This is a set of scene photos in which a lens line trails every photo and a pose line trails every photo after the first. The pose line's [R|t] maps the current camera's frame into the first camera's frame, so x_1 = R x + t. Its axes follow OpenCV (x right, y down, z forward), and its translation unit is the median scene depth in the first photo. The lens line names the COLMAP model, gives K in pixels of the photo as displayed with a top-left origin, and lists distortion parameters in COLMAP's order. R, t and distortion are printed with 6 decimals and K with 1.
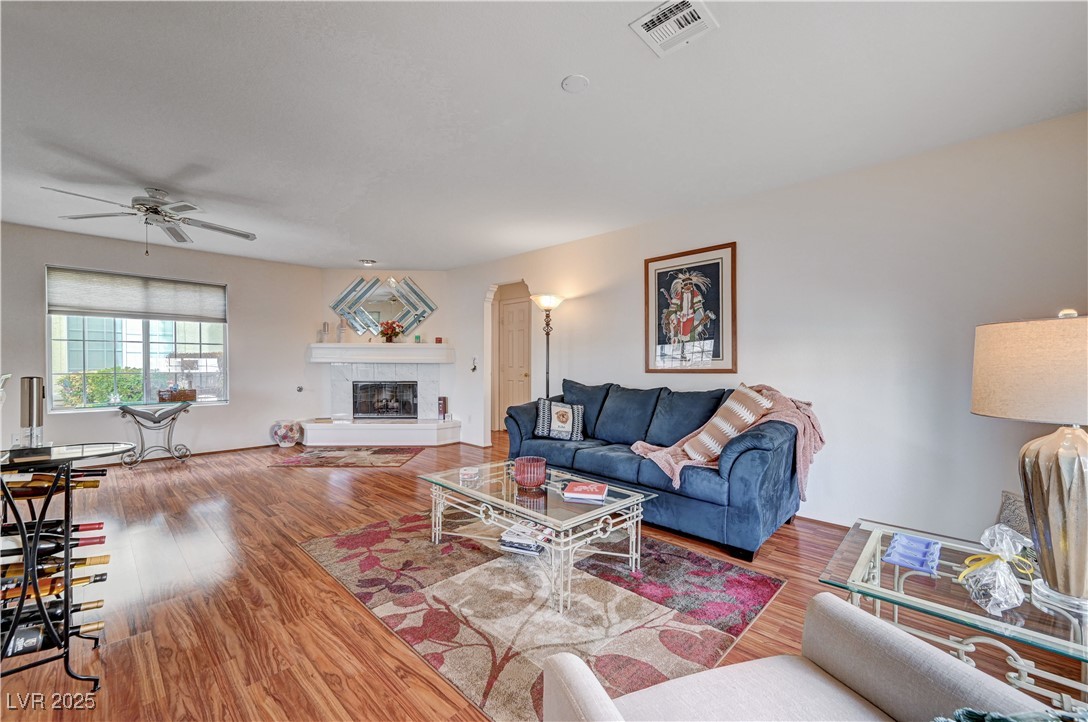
lens RADIAL K [[432.4, 0, 544.2], [0, 432.4, 373.1], [0, 0, 1]] dist [0.000925, -0.000476]
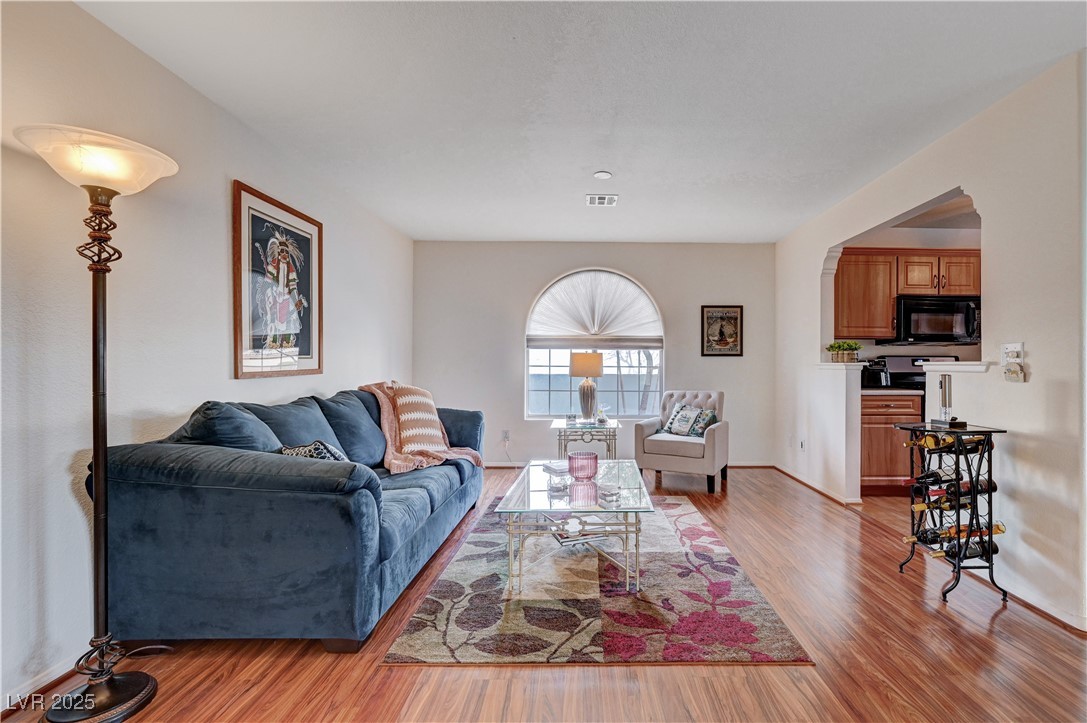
lens RADIAL K [[479.4, 0, 598.7], [0, 479.4, 360.9], [0, 0, 1]] dist [0.001454, -0.001313]
pose [[-0.712193, -0.002193, 0.701980, -0.585102], [0.012555, 0.999795, 0.015861, -0.030784], [-0.701871, 0.020109, -0.712020, 1.190594]]
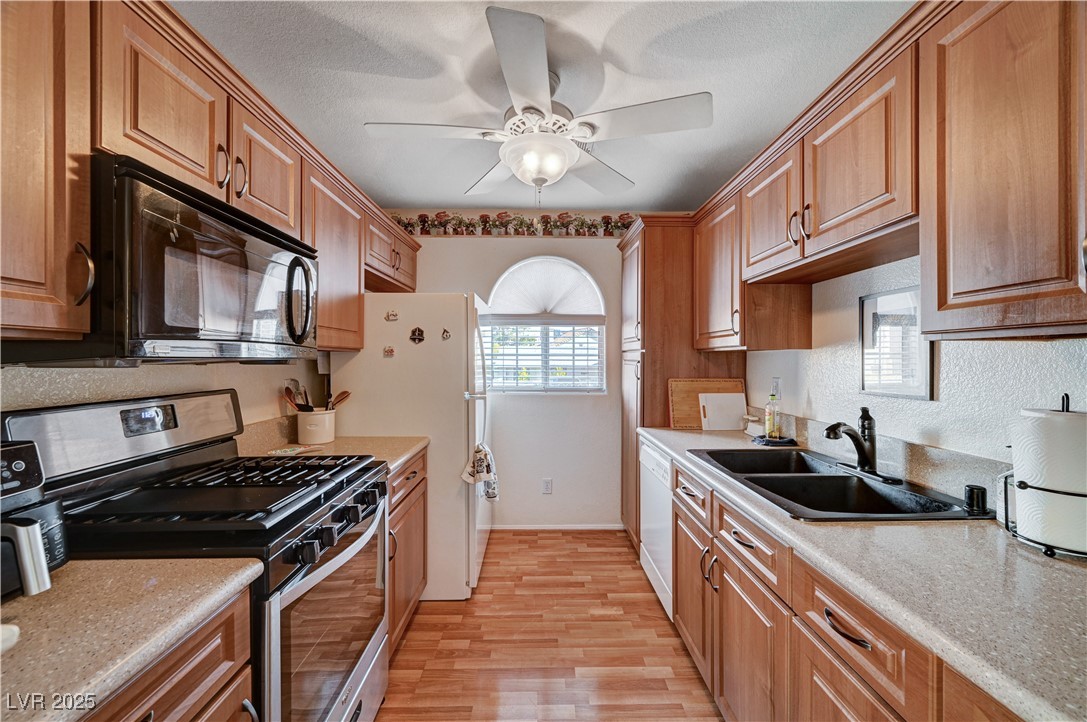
lens RADIAL K [[432.0, 0, 540.8], [0, 432.0, 359.1], [0, 0, 1]] dist [0.000925, -0.000476]
pose [[-0.716073, -0.003631, -0.698016, -0.293968], [-0.023218, 0.999557, 0.018619, -0.057805], [0.697639, 0.029539, -0.715840, 0.203355]]
